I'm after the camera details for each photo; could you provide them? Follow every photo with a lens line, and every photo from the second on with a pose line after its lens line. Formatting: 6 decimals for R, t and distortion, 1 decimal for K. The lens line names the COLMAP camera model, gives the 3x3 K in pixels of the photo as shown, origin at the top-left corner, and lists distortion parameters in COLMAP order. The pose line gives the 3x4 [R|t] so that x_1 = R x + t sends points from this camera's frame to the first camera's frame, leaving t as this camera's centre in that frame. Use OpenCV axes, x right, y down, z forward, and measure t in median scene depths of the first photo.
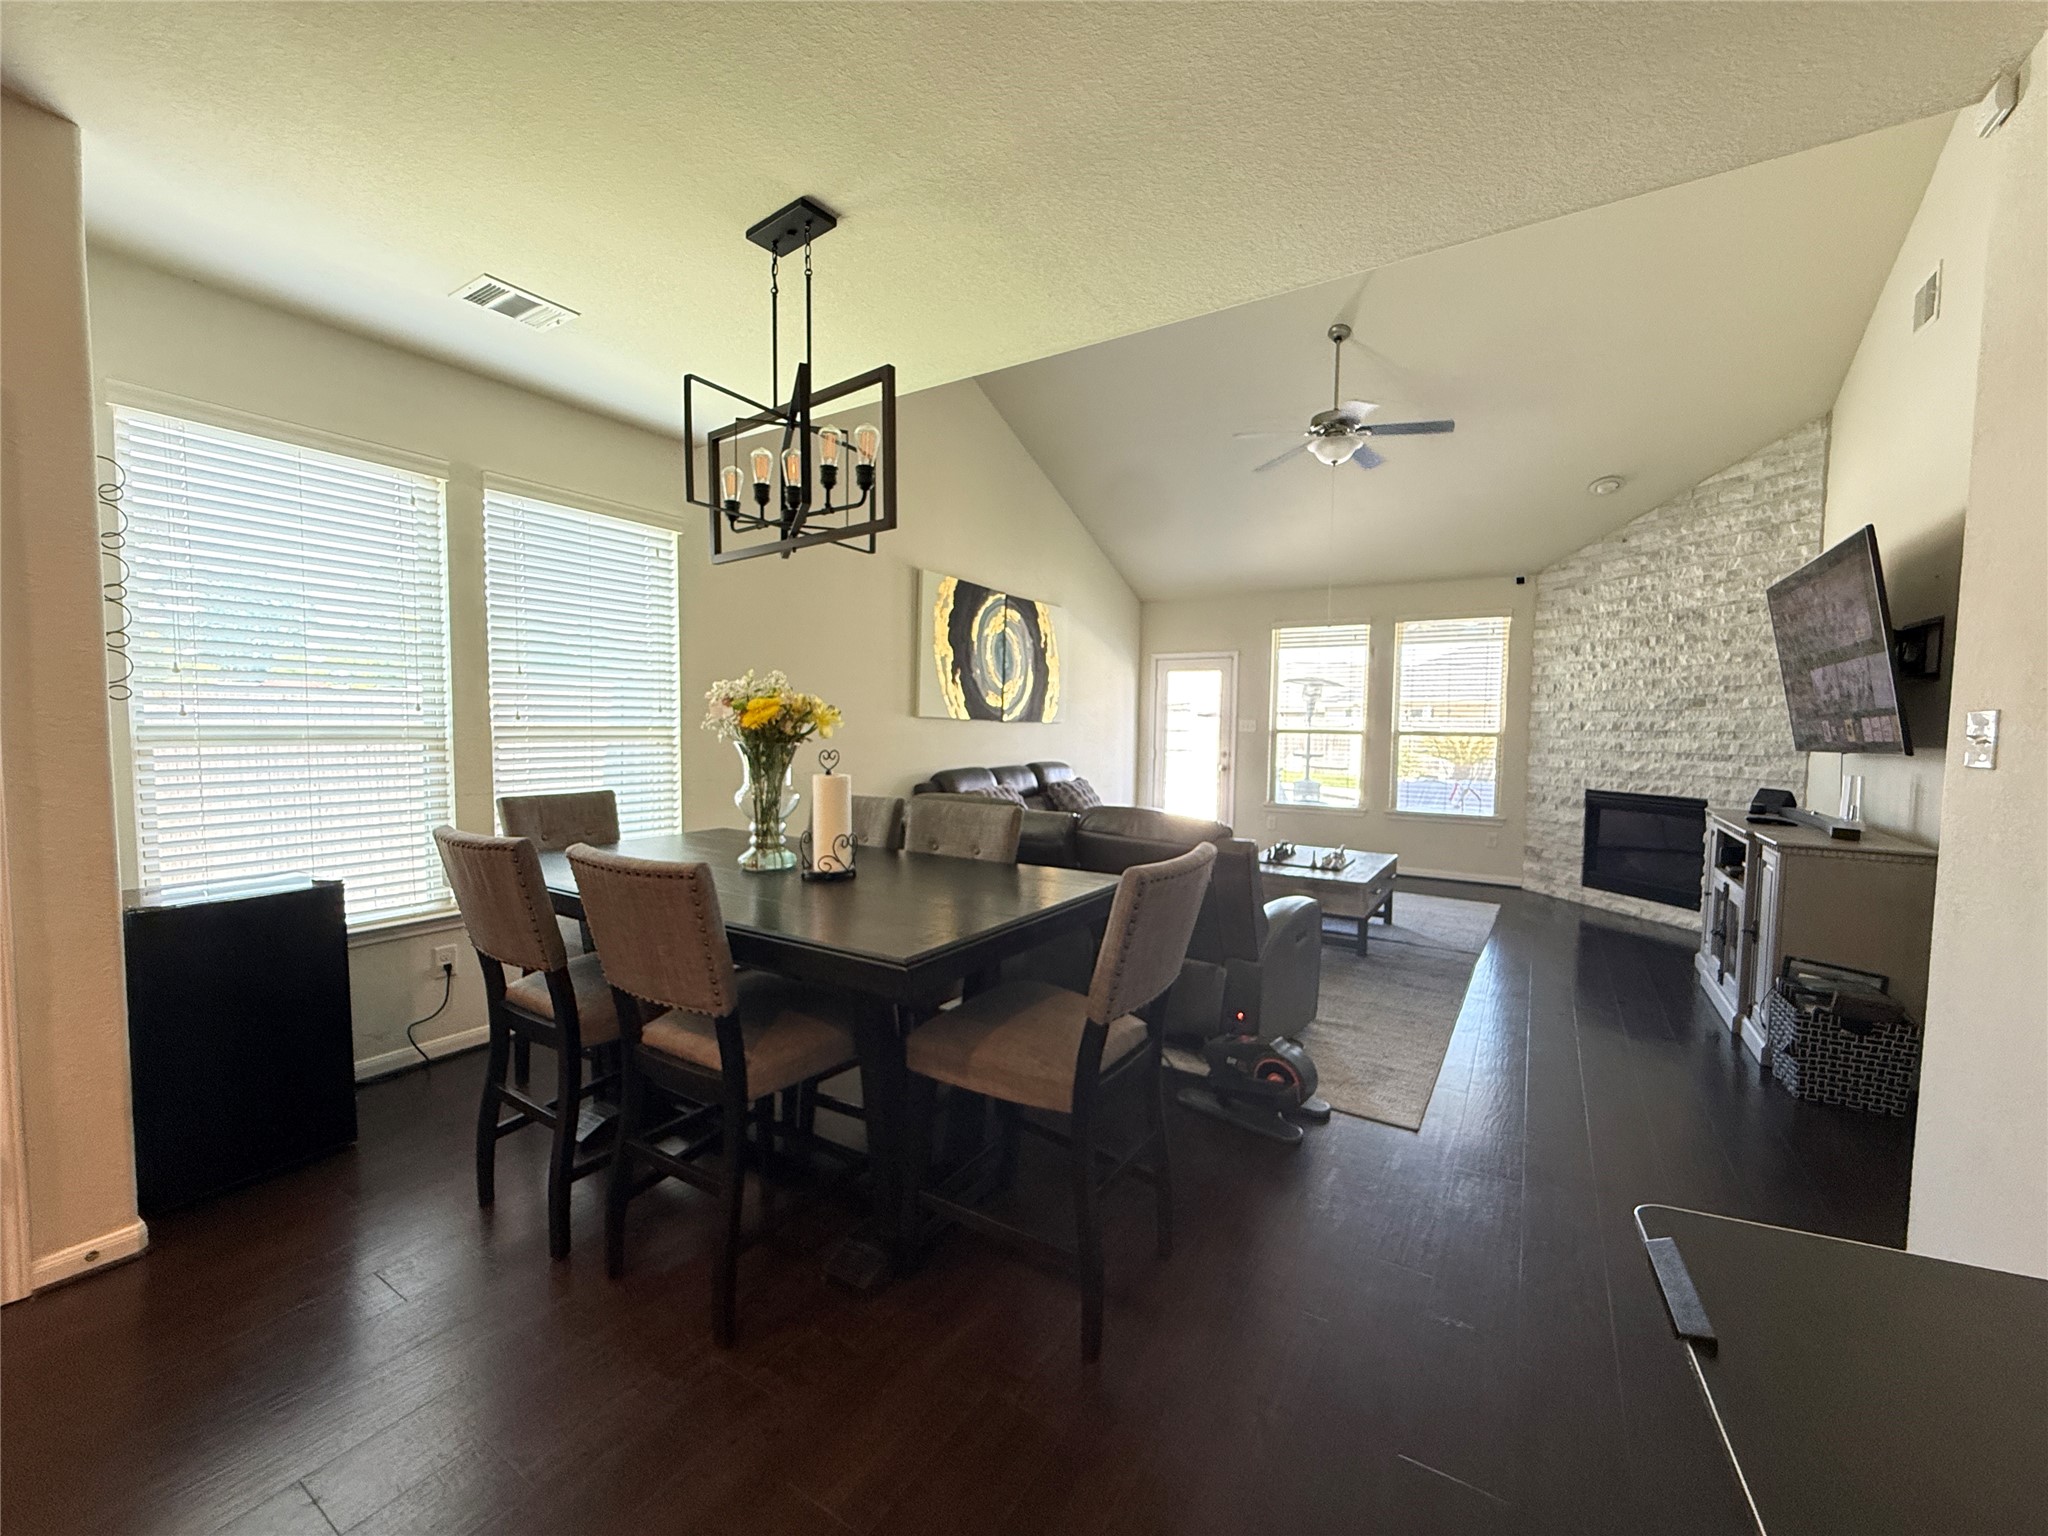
lens RADIAL K [[813.3, 0, 1019.3], [0, 813.3, 767.6], [0, 0, 1]] dist [-0.001073, 0.000478]
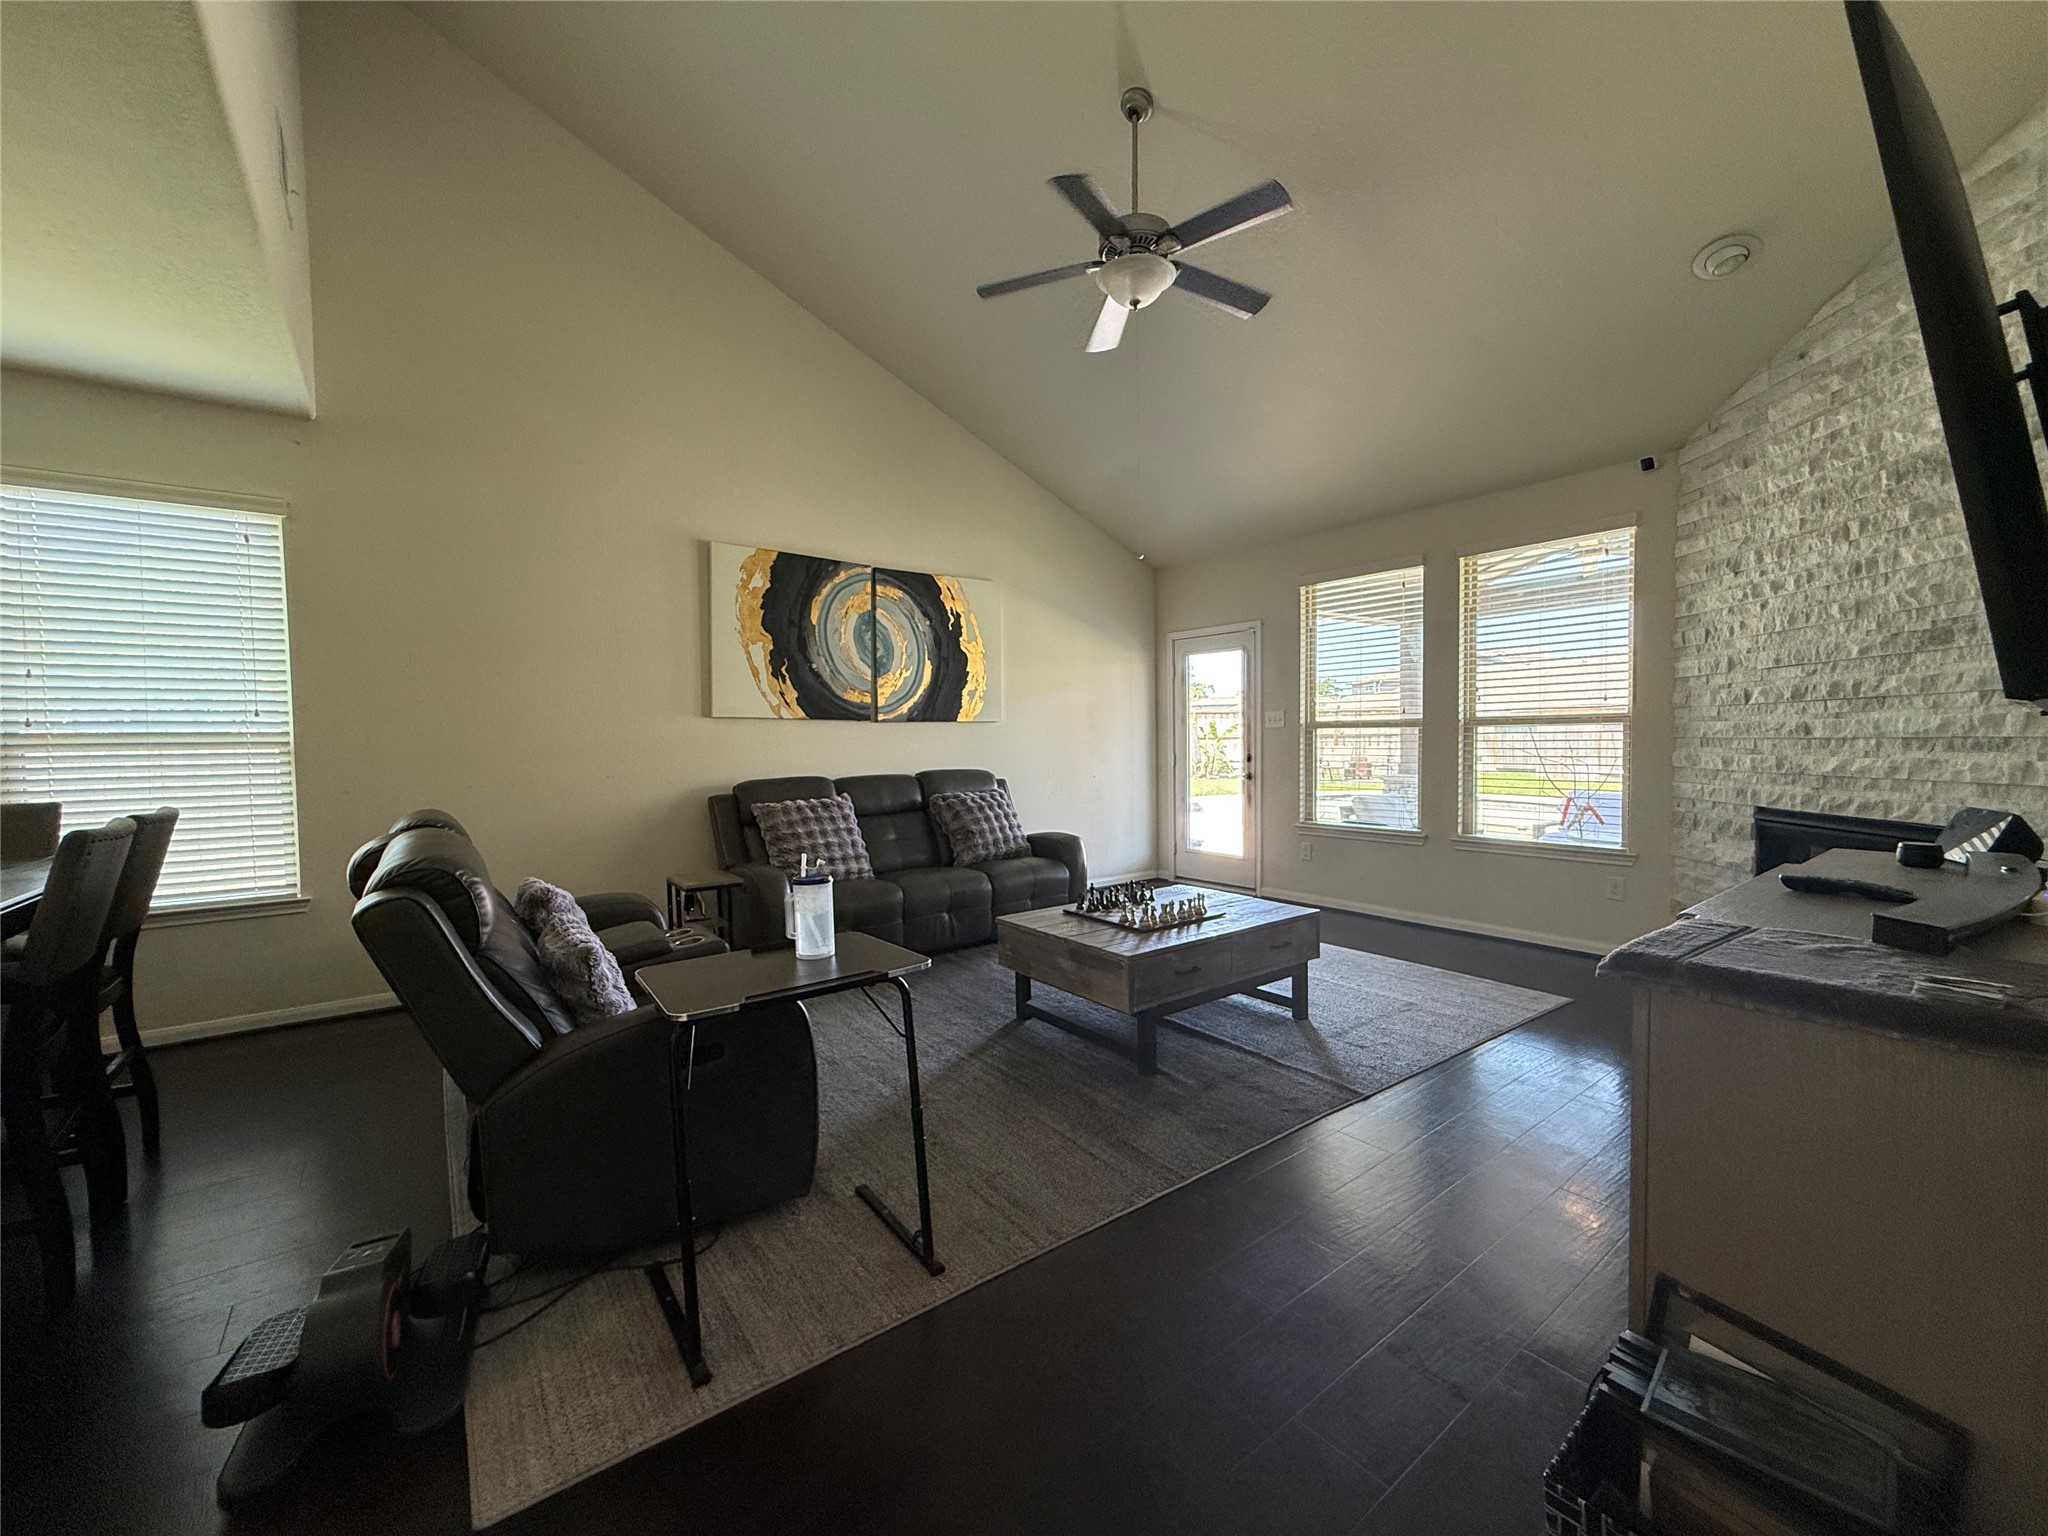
lens RADIAL K [[813.3, 0, 1019.3], [0, 813.3, 767.6], [0, 0, 1]] dist [-0.001073, 0.000478]
pose [[0.936725, -0.012551, -0.349840, 0.421609], [0.006396, 0.999804, -0.018741, 0.006541], [0.350007, 0.015318, 0.936622, 0.291885]]
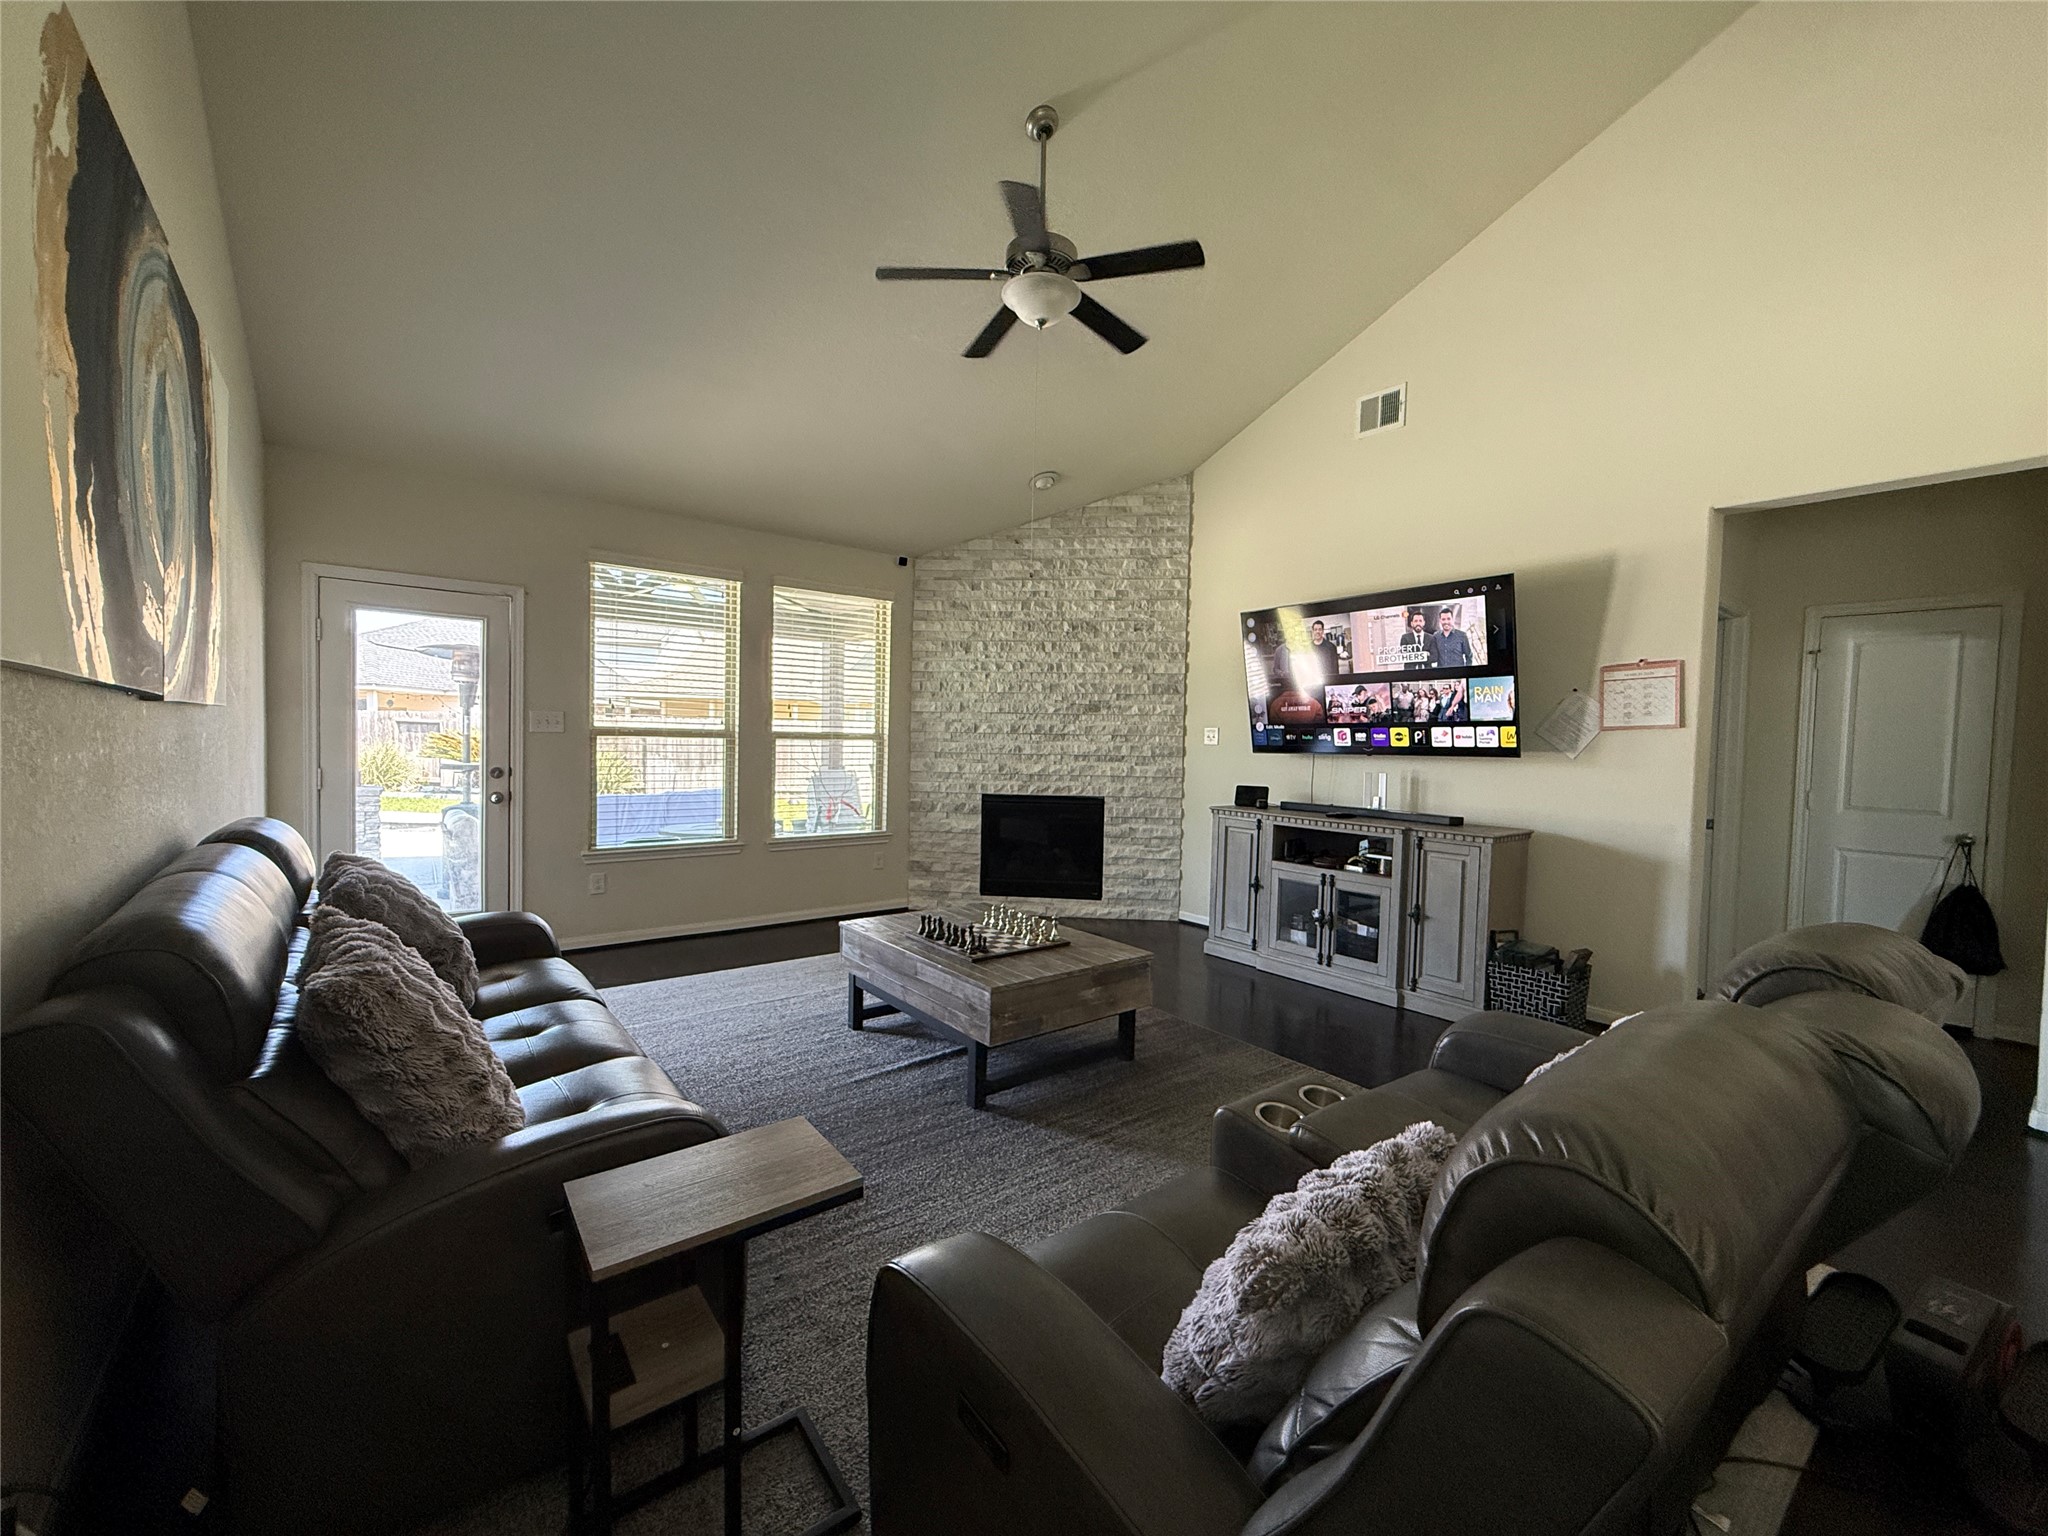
lens RADIAL K [[813.3, 0, 1019.3], [0, 813.3, 767.6], [0, 0, 1]] dist [-0.001073, 0.000478]
pose [[0.336972, -0.039309, 0.940694, -0.193030], [0.034441, 0.998974, 0.029406, -0.031933], [-0.940885, 0.022490, 0.337980, 0.645748]]
